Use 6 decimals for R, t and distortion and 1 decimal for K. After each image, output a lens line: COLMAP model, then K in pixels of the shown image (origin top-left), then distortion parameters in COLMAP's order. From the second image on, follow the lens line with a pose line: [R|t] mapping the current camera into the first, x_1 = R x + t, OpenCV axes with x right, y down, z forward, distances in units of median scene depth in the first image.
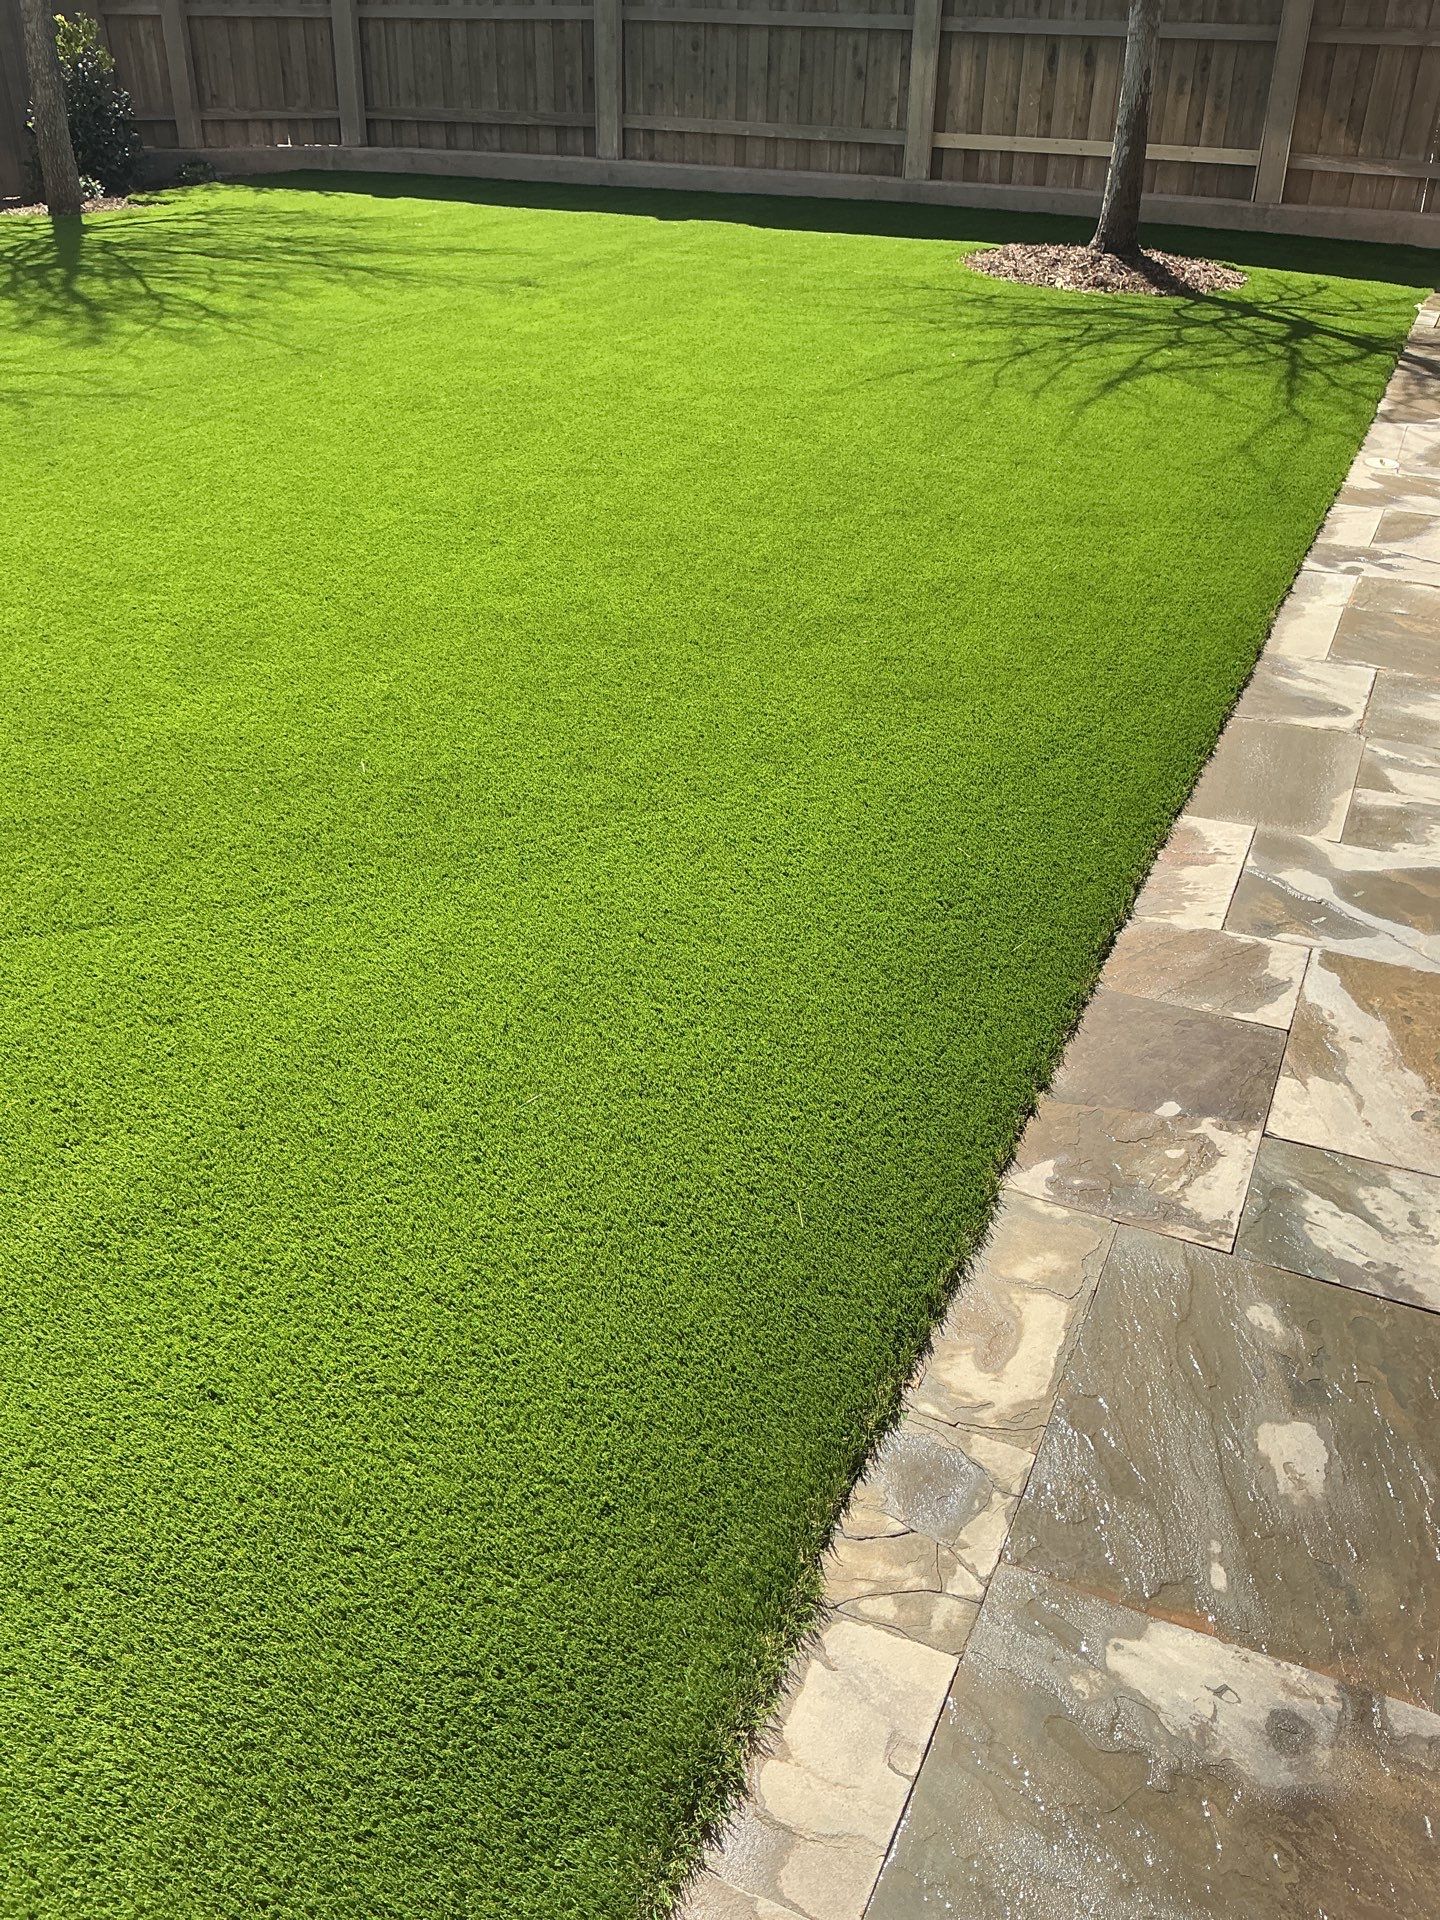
lens RADIAL K [[1611.0, 0, 720.0], [0, 1611.0, 960.0], [0, 0, 1]] dist [0.092992, -0.198424]
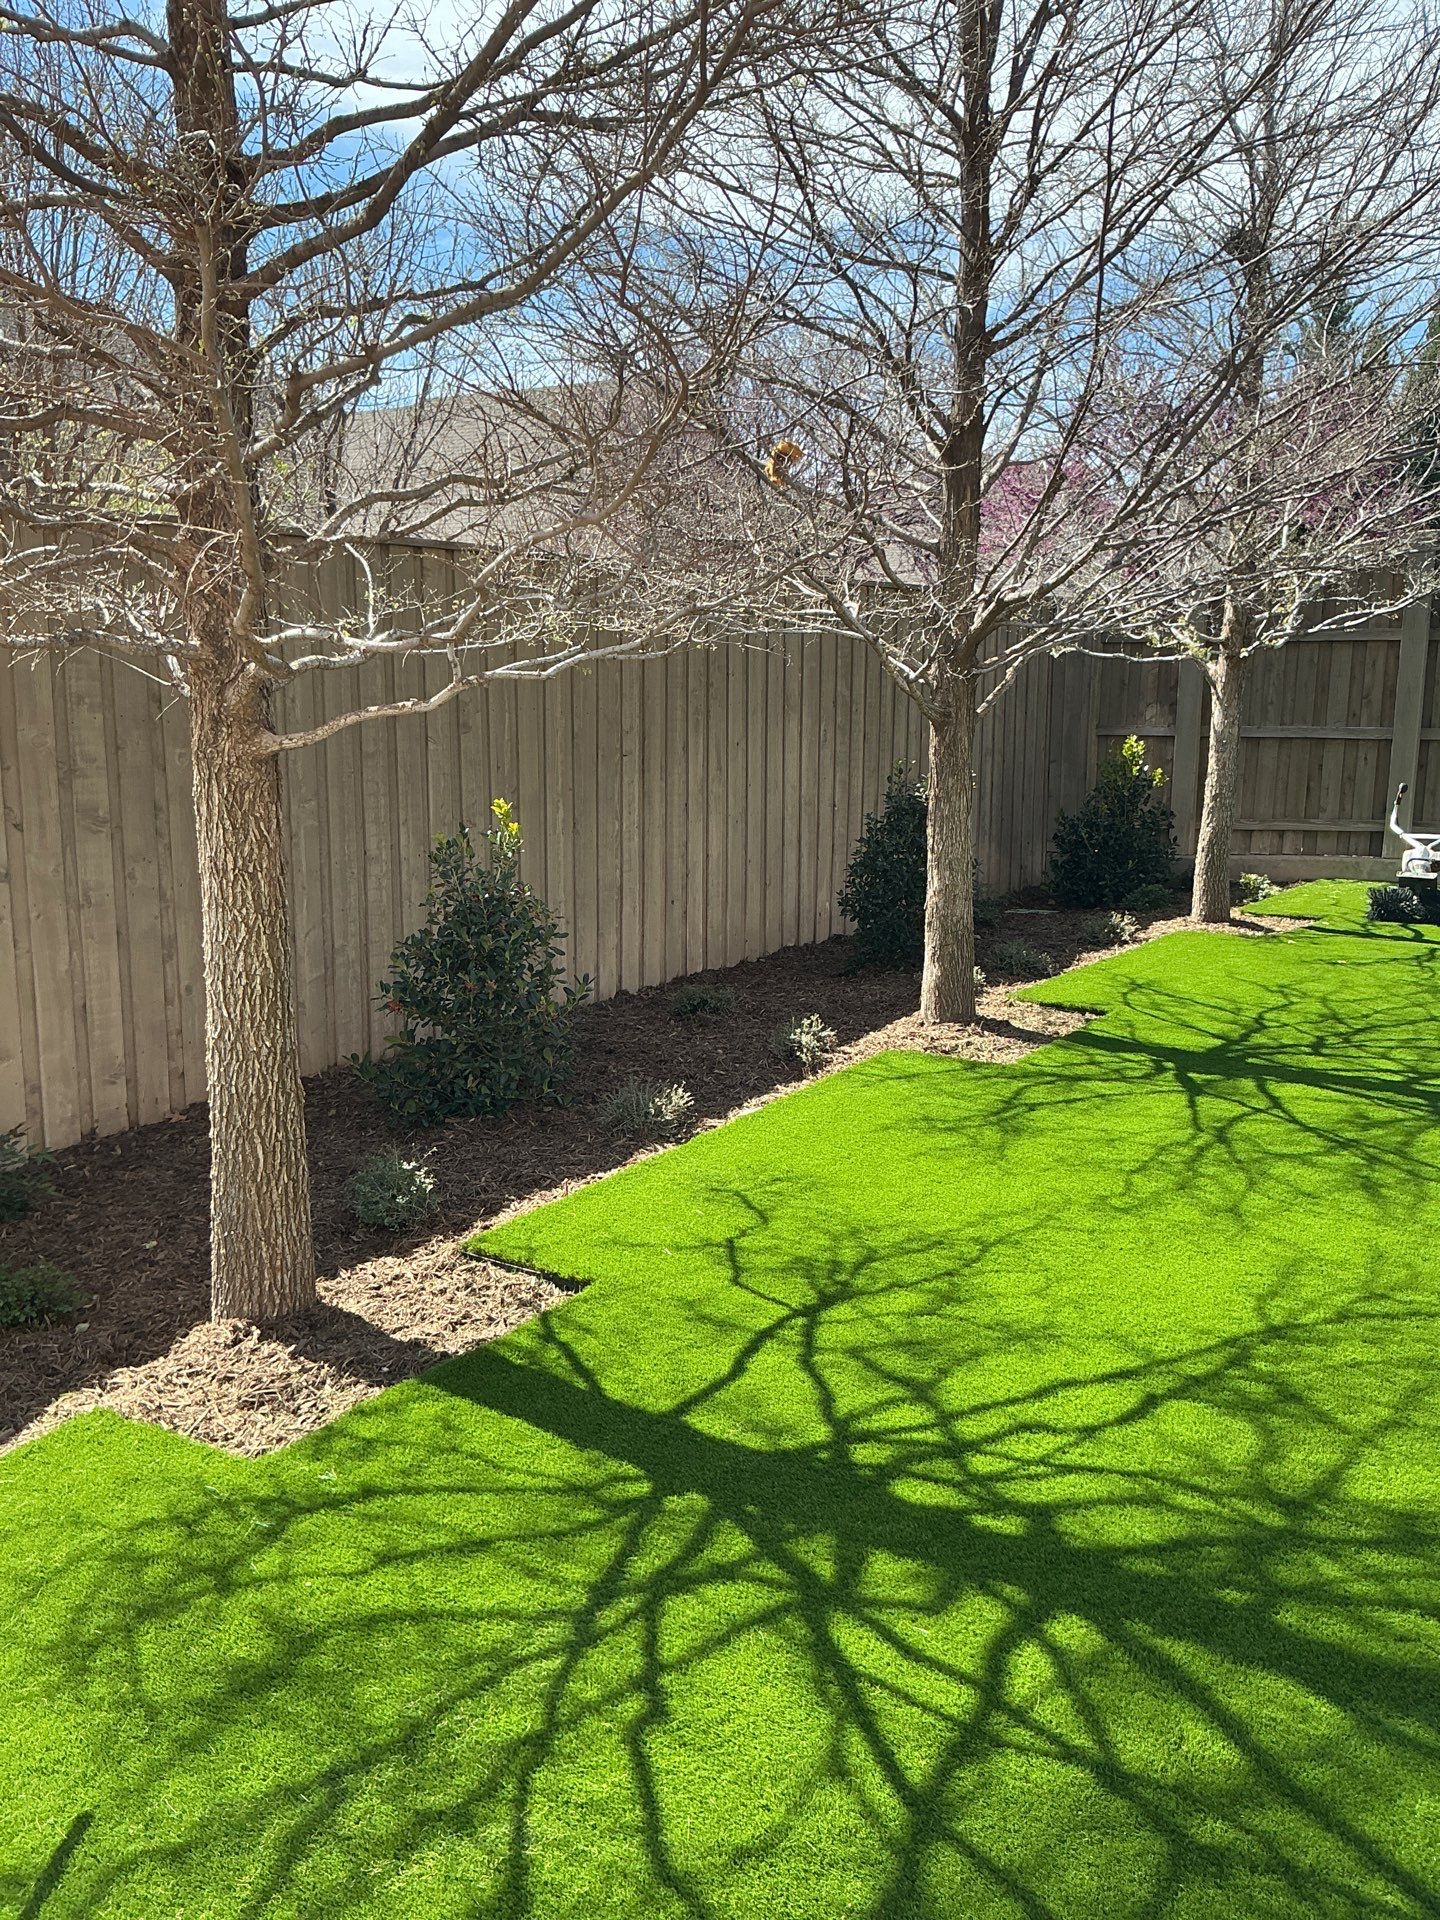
lens RADIAL K [[1600.9, 0, 720.0], [0, 1600.9, 960.0], [0, 0, 1]] dist [0.154243, -0.330094]
pose [[0.982402, 0.023280, -0.185325, -0.999576], [-0.088324, 0.932160, -0.351107, -0.166927], [0.164579, 0.361297, 0.917812, 0.174280]]
